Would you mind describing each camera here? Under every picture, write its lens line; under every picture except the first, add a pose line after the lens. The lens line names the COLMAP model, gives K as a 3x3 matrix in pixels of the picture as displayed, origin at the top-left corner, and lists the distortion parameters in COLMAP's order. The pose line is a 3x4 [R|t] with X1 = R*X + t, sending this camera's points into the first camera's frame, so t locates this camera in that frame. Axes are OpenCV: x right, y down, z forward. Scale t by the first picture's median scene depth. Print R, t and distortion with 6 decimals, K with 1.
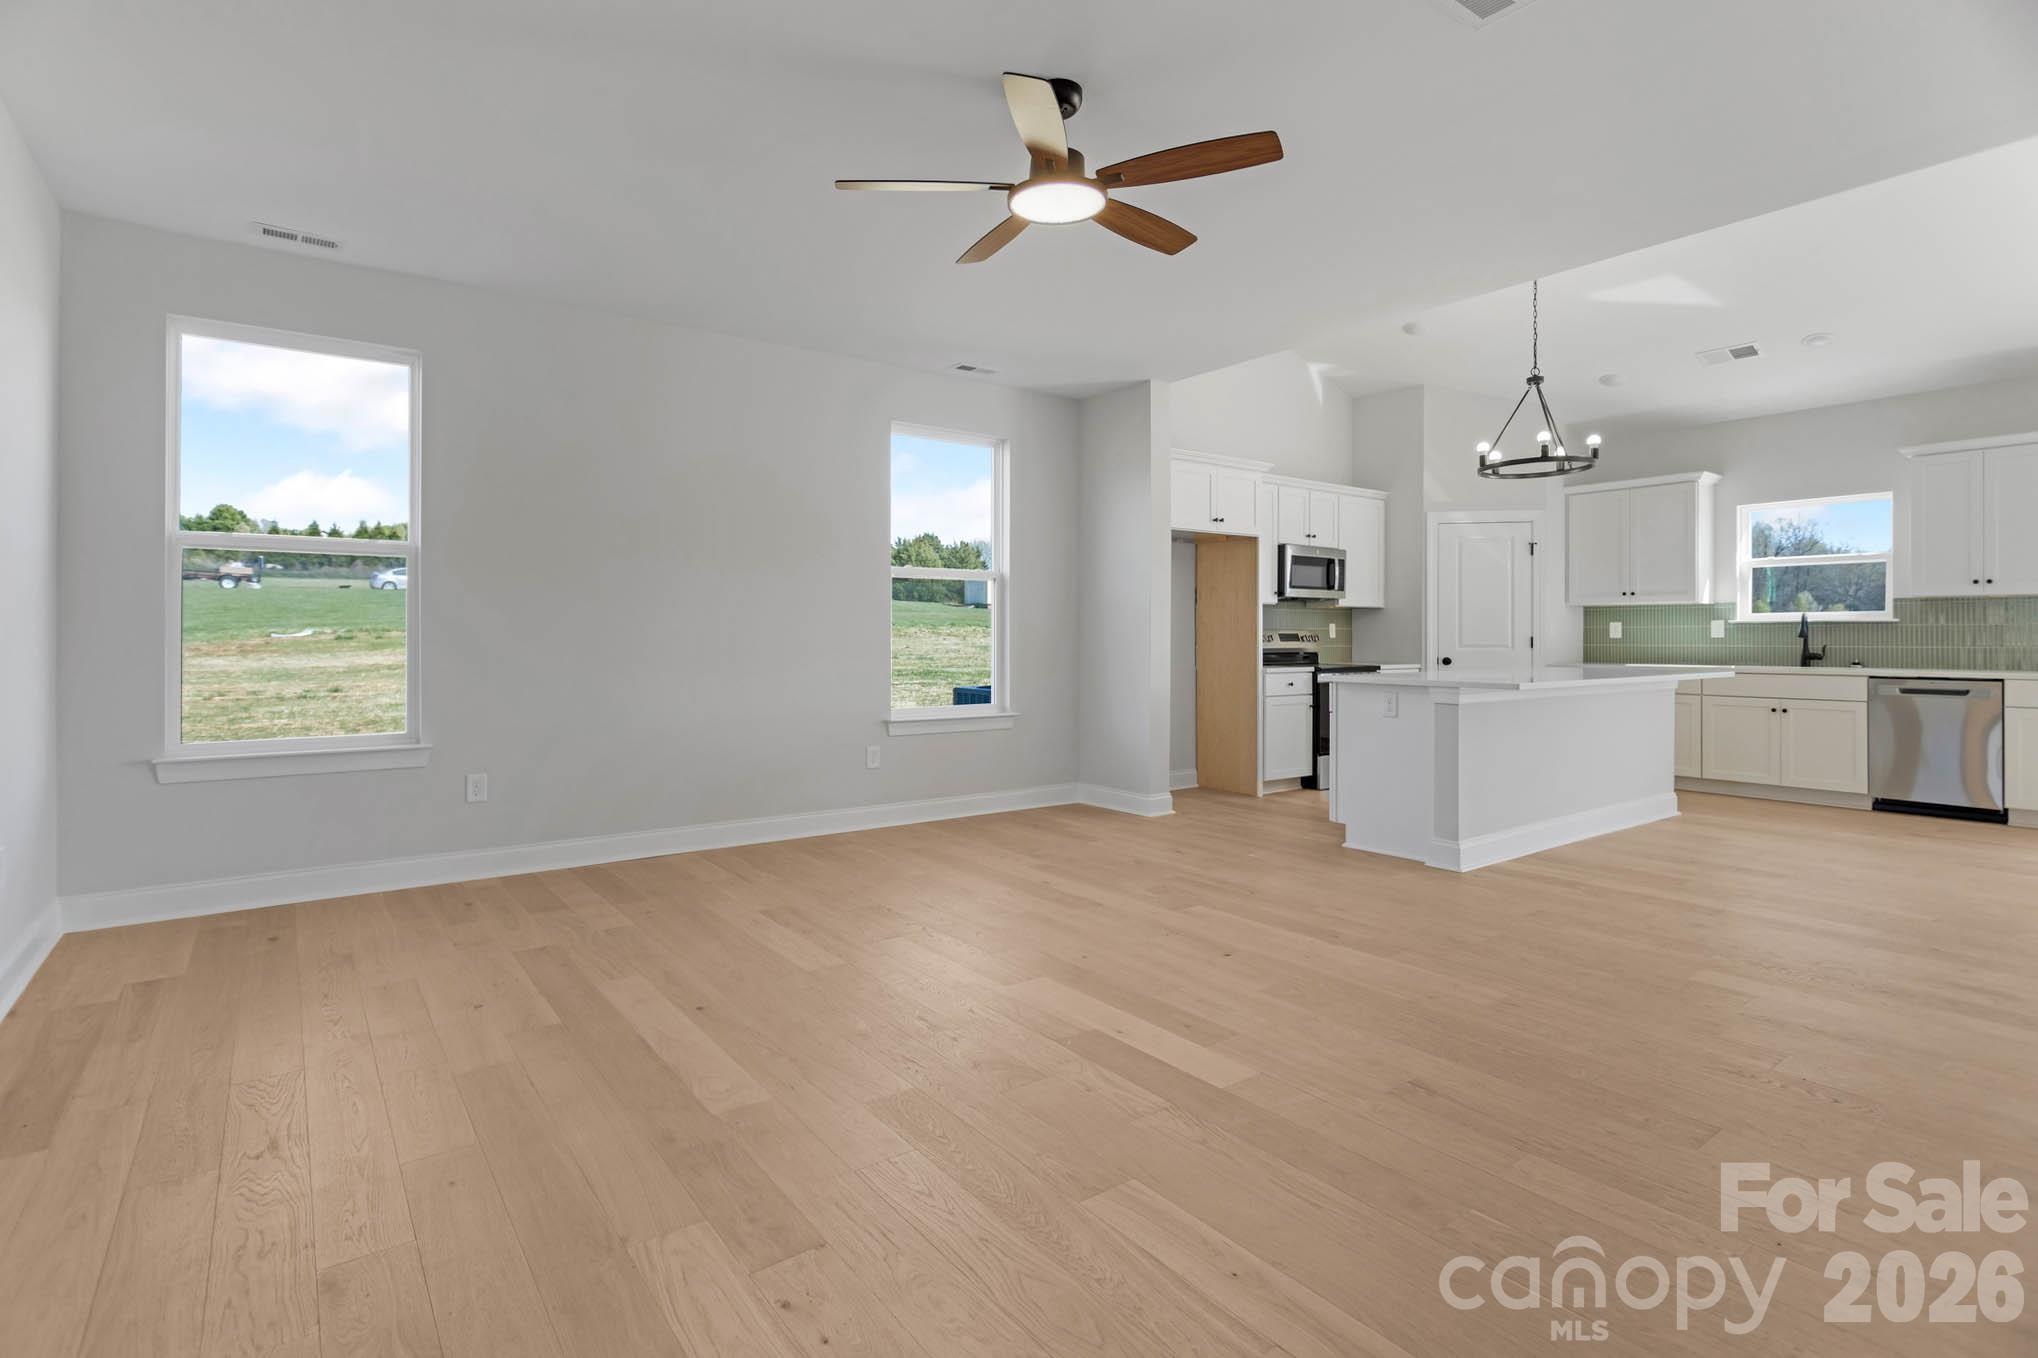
lens RADIAL K [[985.7, 0, 1013.1], [0, 985.7, 631.7], [0, 0, 1]] dist [0.000990, 0.000562]
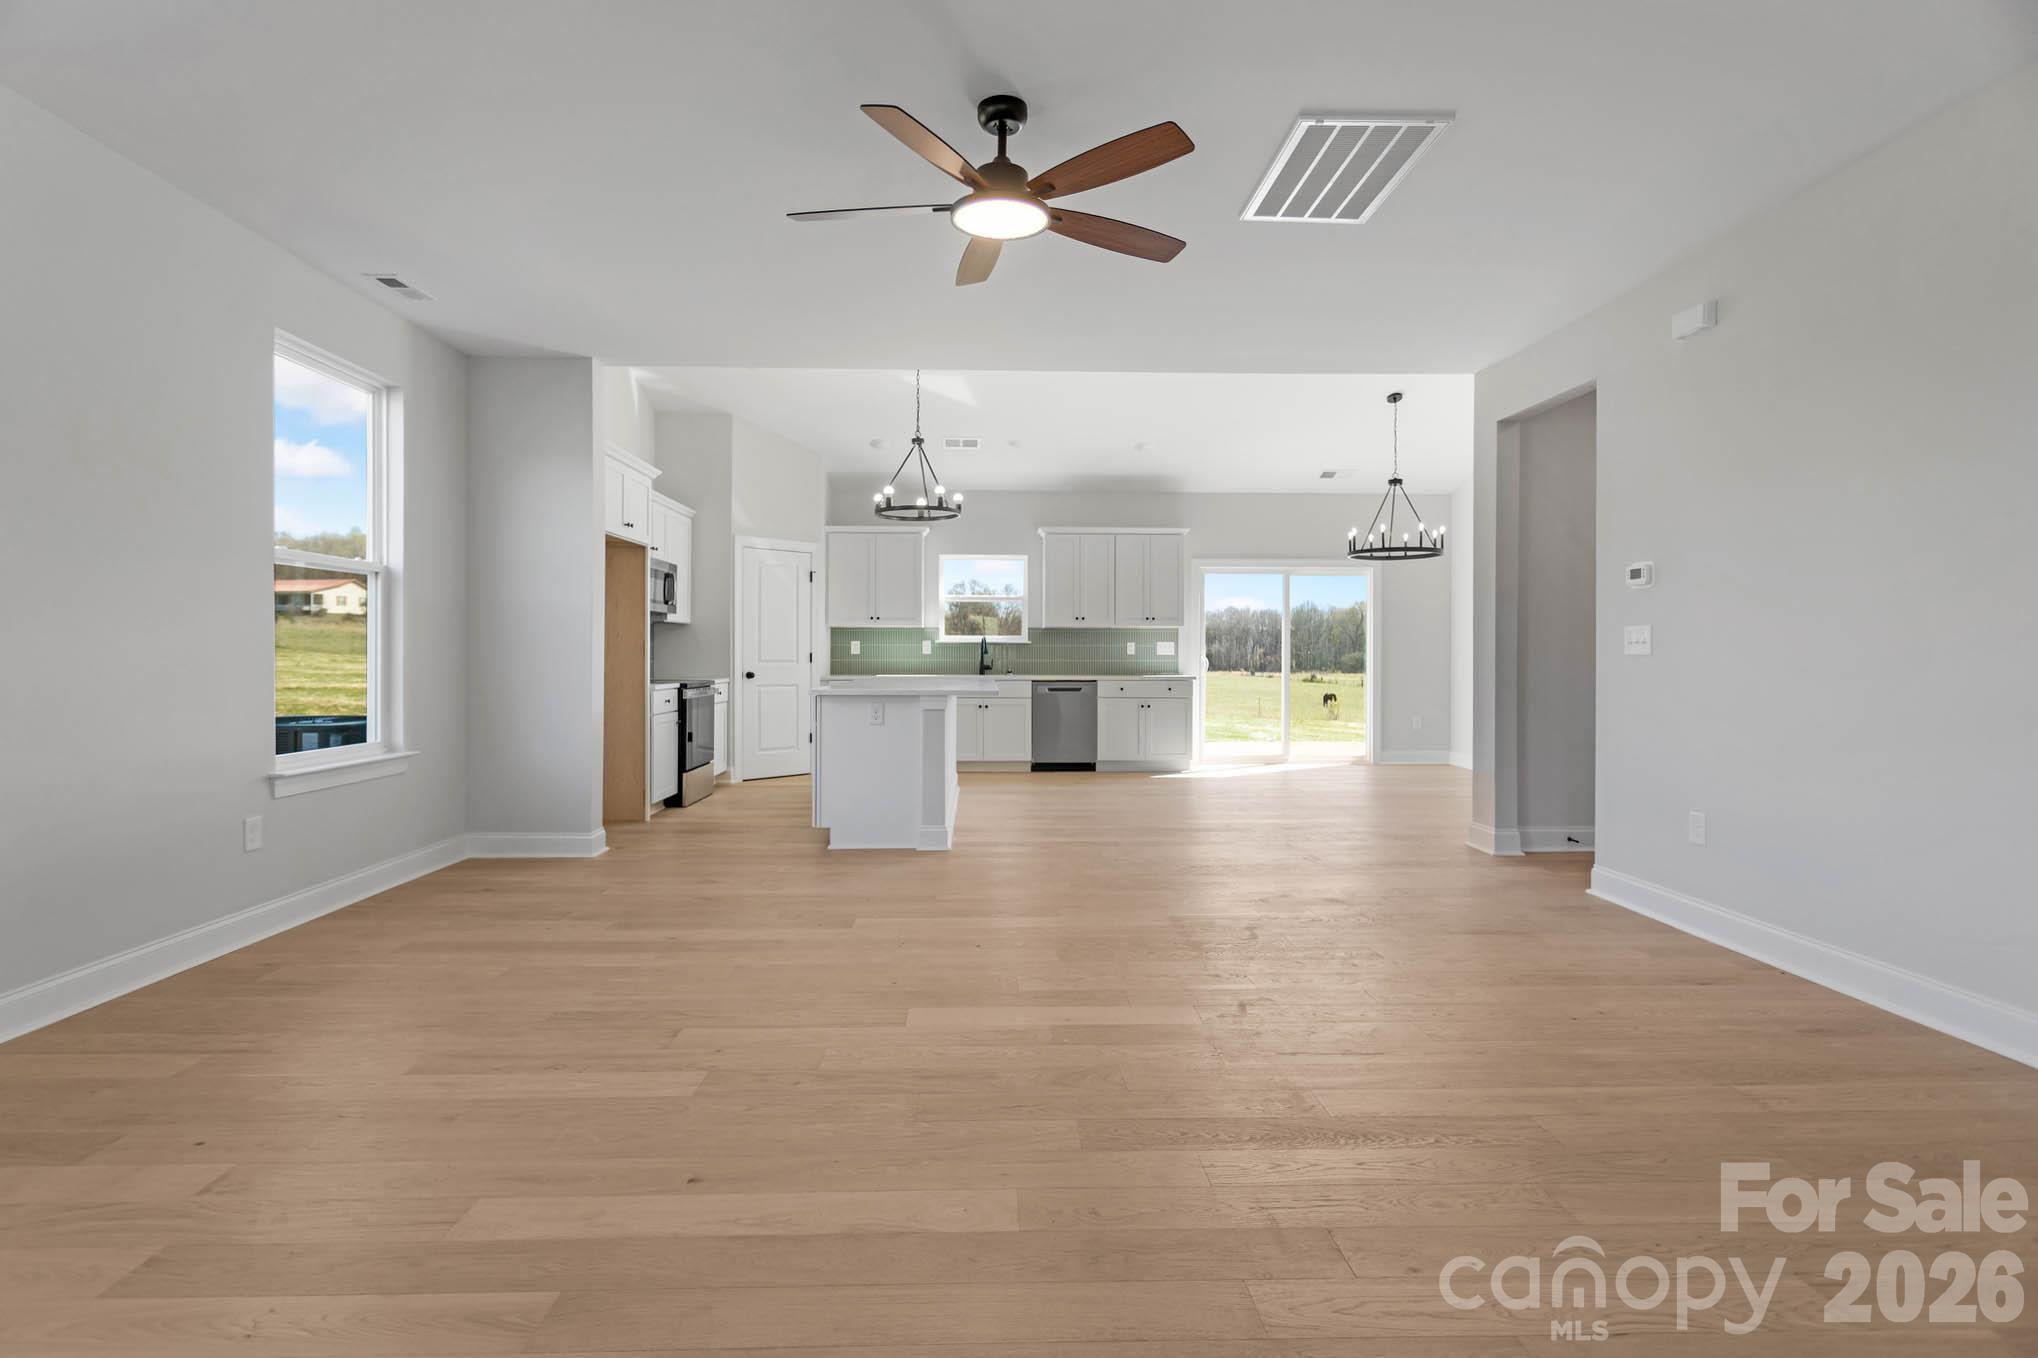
lens RADIAL K [[974.5, 0, 1016.9], [0, 974.5, 656.4], [0, 0, 1]] dist [-0.003841, -0.000160]
pose [[0.574830, -0.000158, 0.818273, -0.334222], [-0.007445, 0.999958, 0.005423, 0.001690], [-0.818239, -0.009209, 0.574804, 0.185349]]
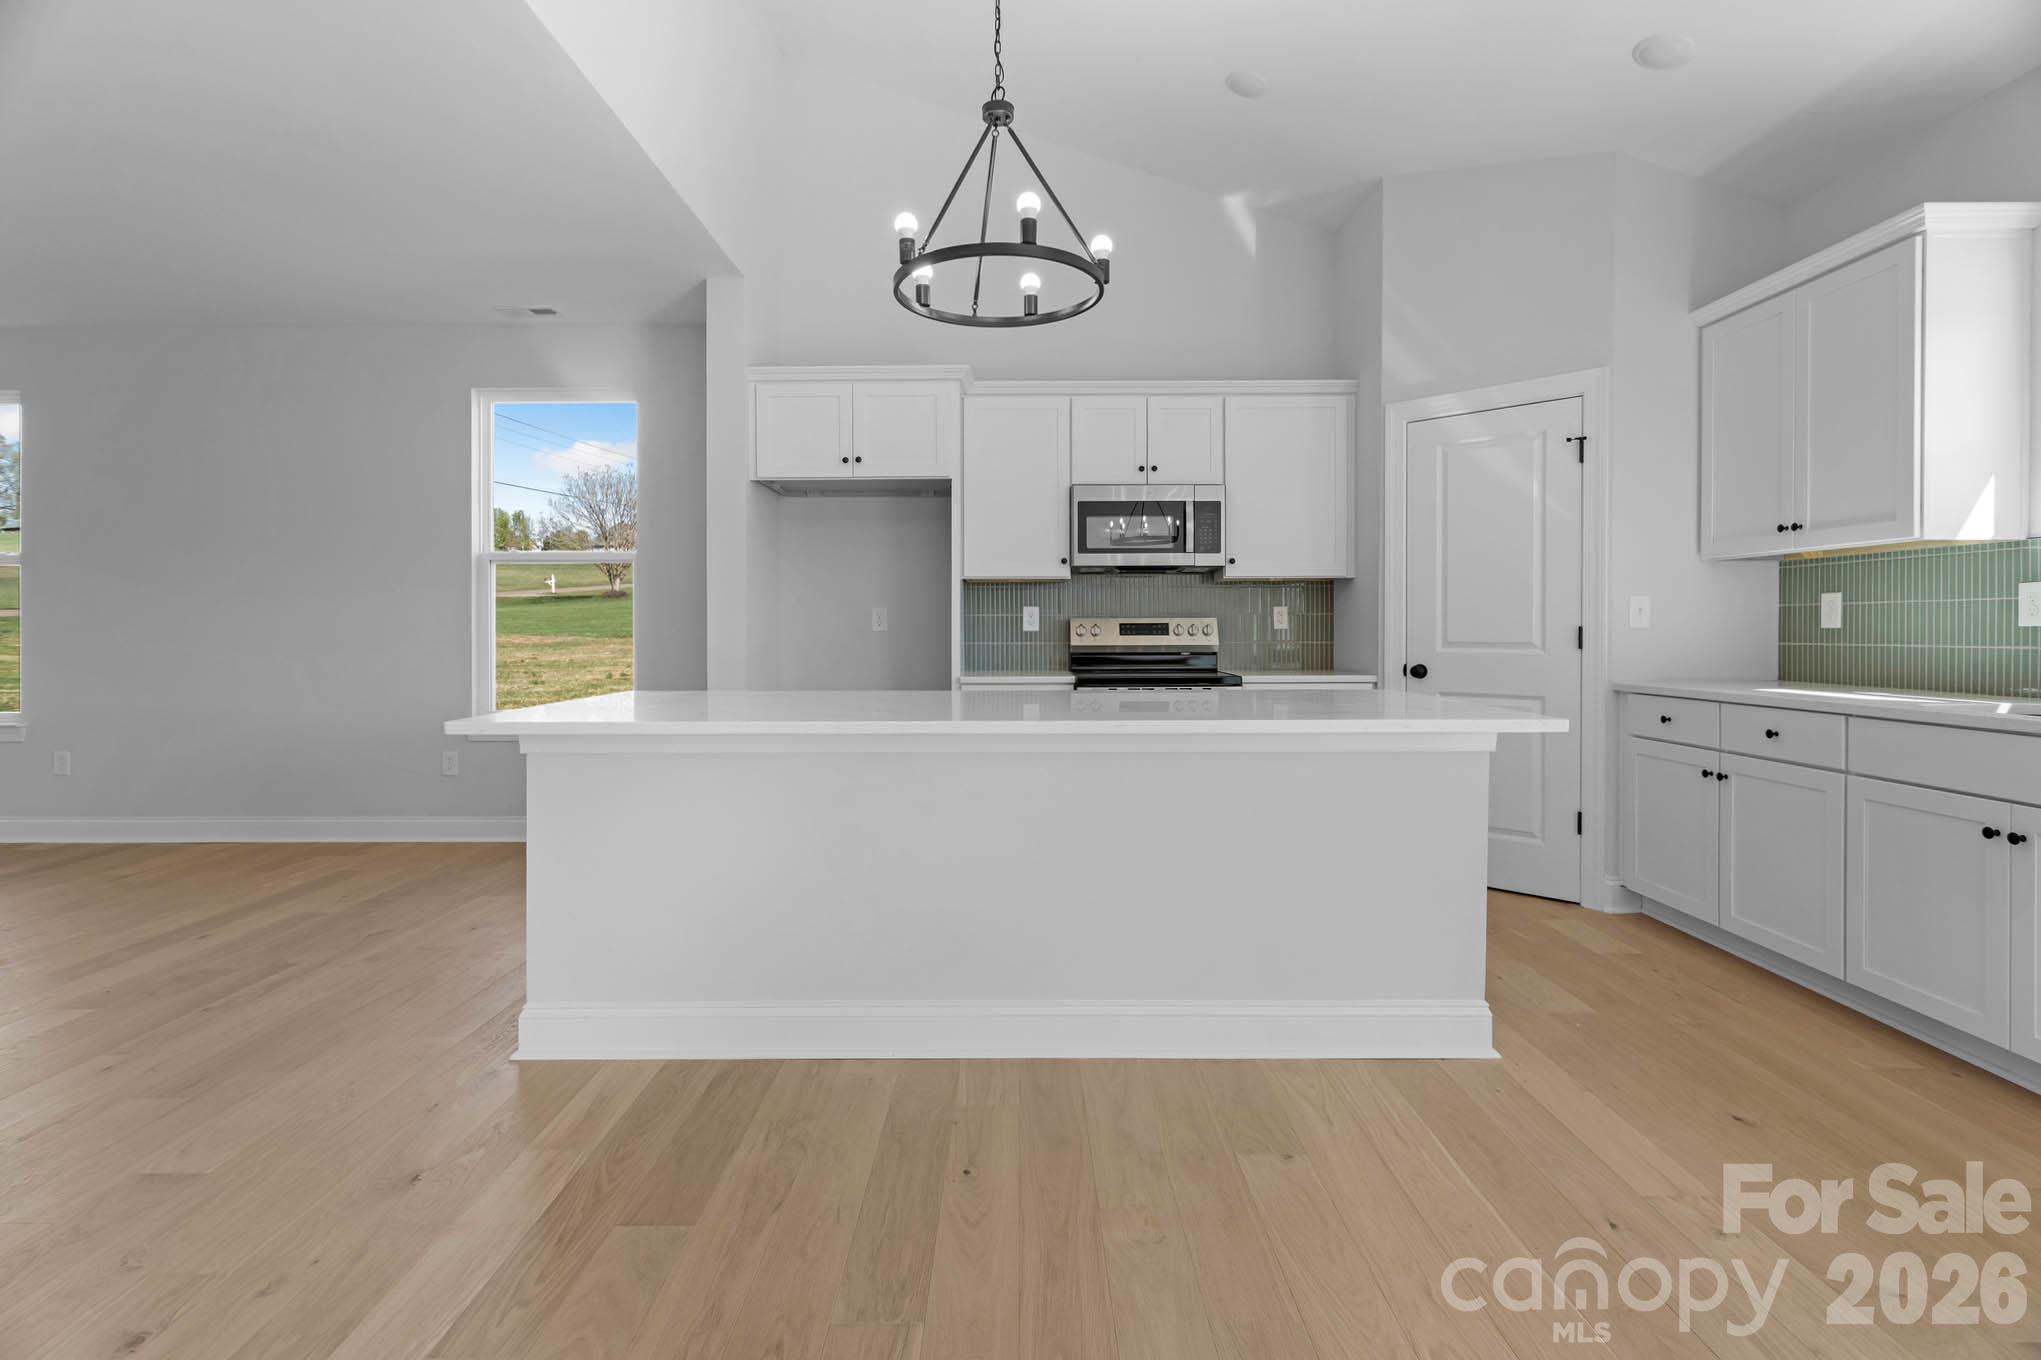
lens RADIAL K [[980.9, 0, 1095.9], [0, 980.9, 636.4], [0, 0, 1]] dist [-0.000699, -0.000230]
pose [[0.801228, 0.002125, -0.598356, 0.784407], [0.006725, 0.999899, 0.012556, 0.002928], [0.598322, -0.014084, 0.801132, 0.570901]]
